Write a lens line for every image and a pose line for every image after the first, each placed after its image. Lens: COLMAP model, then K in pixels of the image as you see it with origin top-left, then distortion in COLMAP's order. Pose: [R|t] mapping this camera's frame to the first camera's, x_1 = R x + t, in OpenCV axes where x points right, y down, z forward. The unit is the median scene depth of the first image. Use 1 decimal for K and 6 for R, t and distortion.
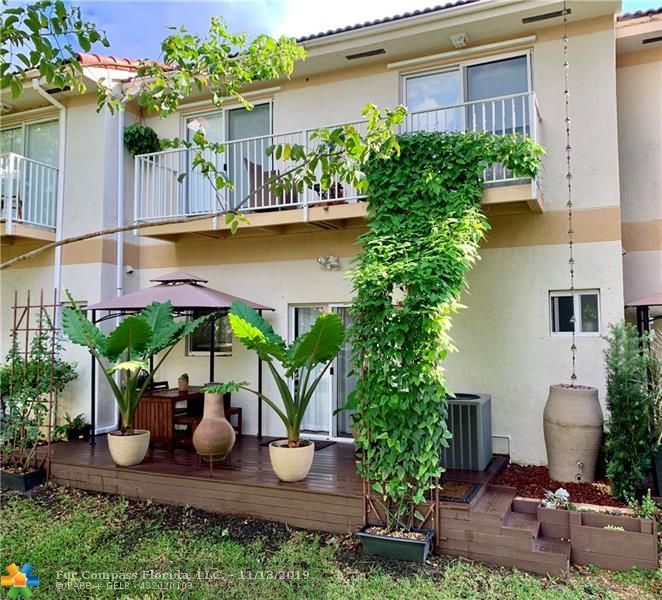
lens RADIAL K [[619.9, 0, 330.6], [0, 619.9, 301.5], [0, 0, 1]] dist [0.013453, 0.000000]
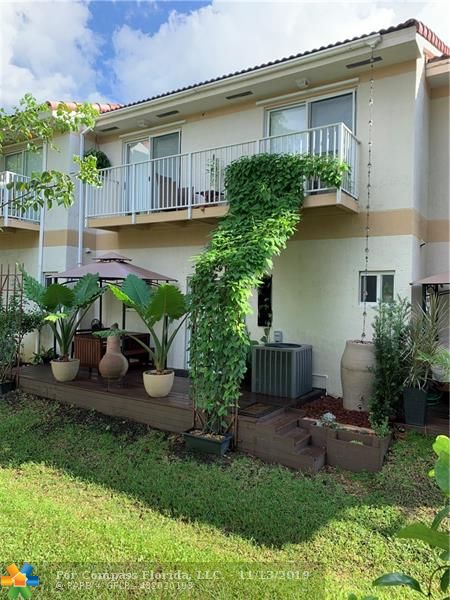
lens RADIAL K [[462.1, 0, 225.4], [0, 462.1, 298.2], [0, 0, 1]] dist [0.051332, -0.071249]
pose [[0.988243, 0.028160, -0.150278, 0.237317], [-0.019891, 0.998219, 0.056248, -0.010770], [0.151594, -0.052597, 0.987042, -0.050073]]
